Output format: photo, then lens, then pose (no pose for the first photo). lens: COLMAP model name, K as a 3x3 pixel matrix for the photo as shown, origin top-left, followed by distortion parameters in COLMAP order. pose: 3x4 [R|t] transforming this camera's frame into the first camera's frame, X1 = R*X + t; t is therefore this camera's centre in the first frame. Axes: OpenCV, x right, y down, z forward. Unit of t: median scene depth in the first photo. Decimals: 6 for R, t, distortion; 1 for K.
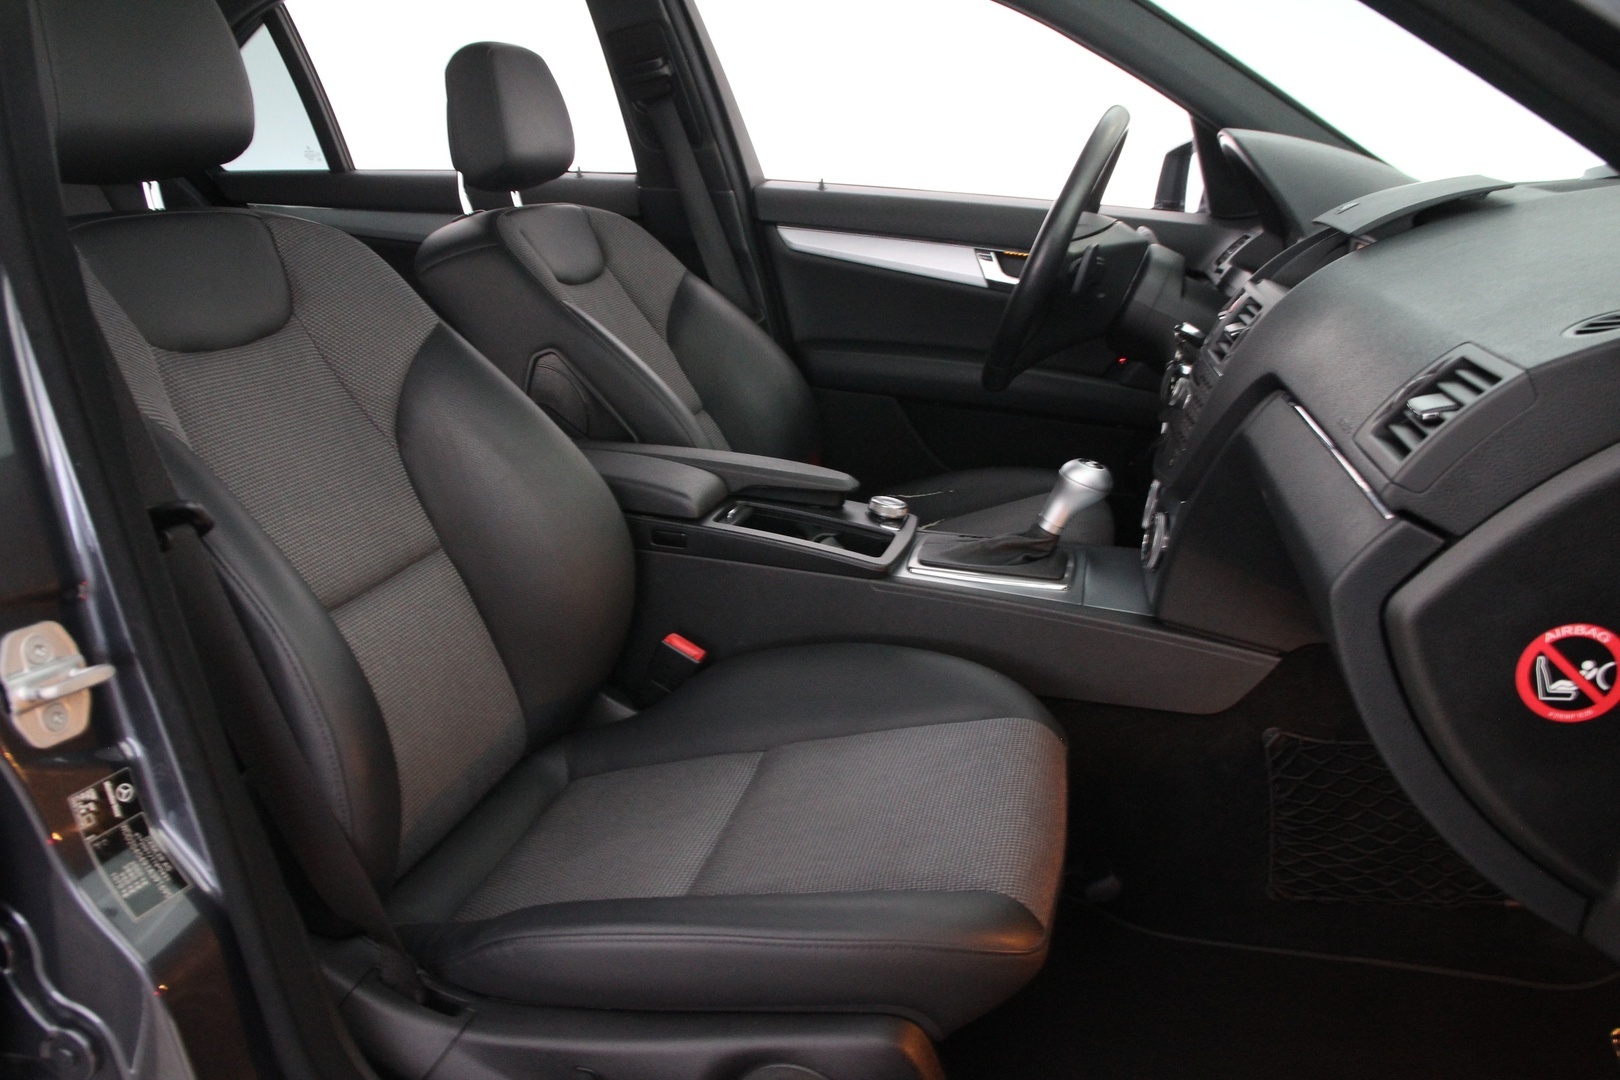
lens RADIAL K [[1262.7, 0, 782.0], [0, 1262.7, 536.4], [0, 0, 1]] dist [-0.130404, 0.123769]
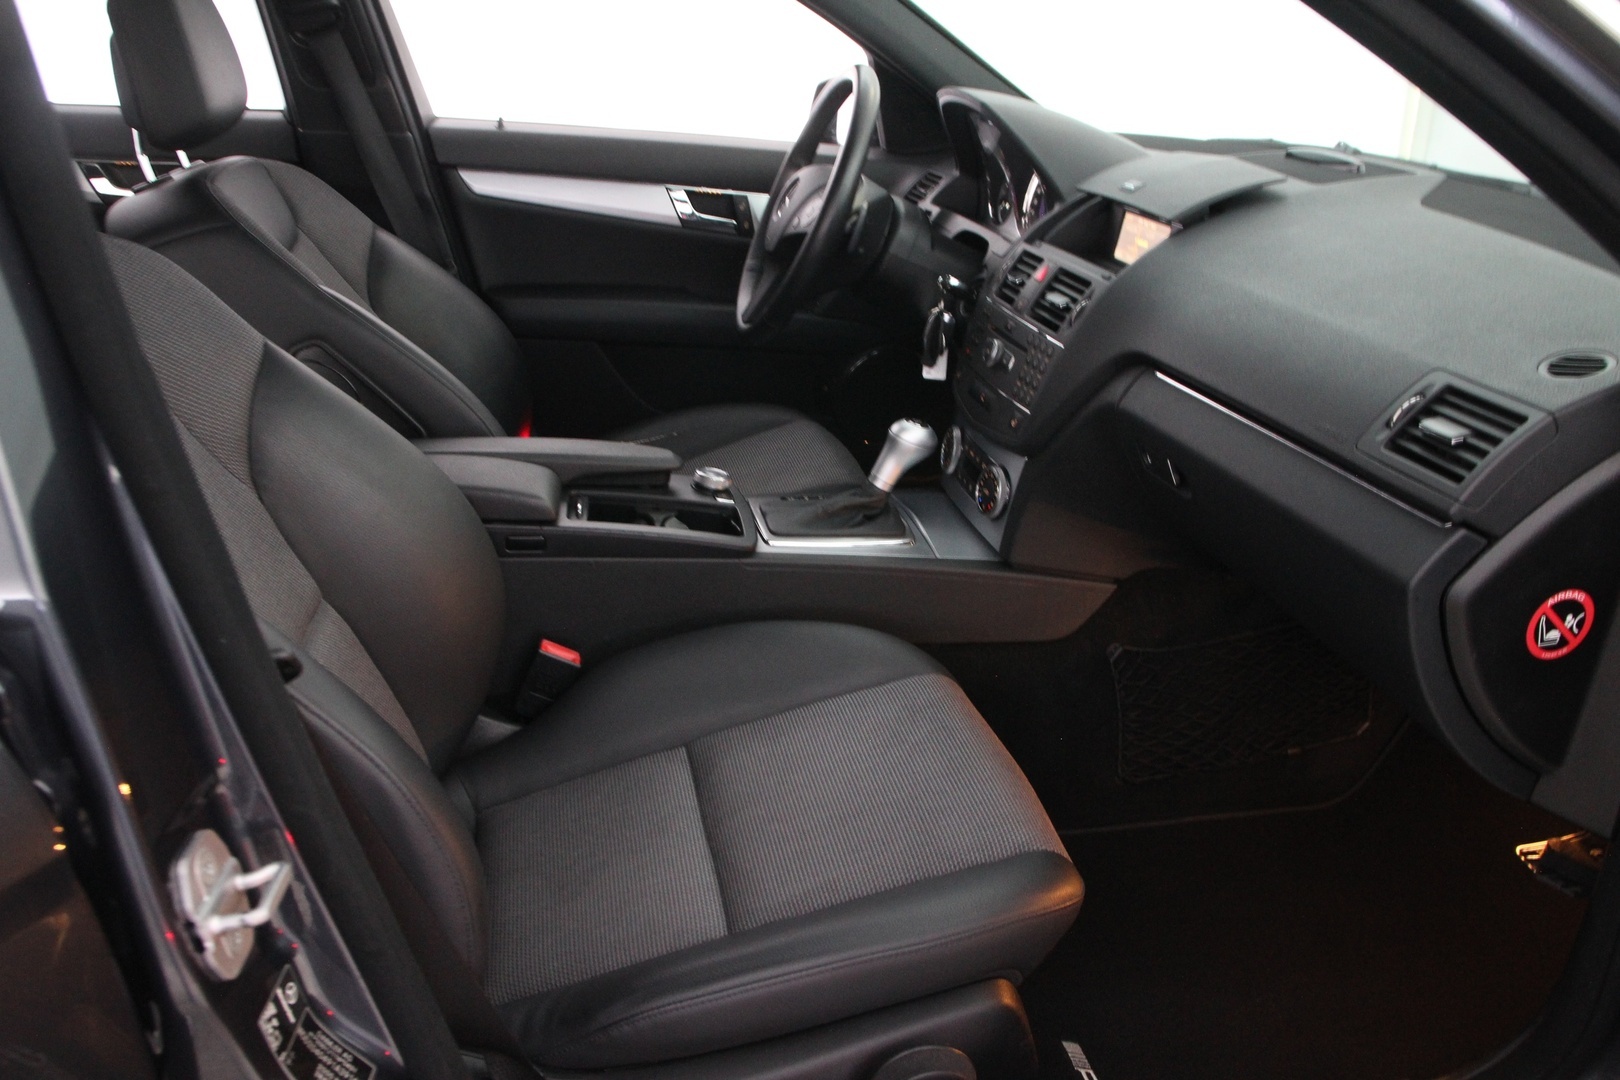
lens RADIAL K [[1259.9, 0, 810.0], [0, 1259.9, 540.0], [0, 0, 1]] dist [-0.128220, 0.078000]
pose [[0.904190, -0.136313, 0.404796, -0.282378], [0.093934, 0.987967, 0.122873, -0.098675], [-0.416674, -0.073077, 0.906114, 0.051078]]
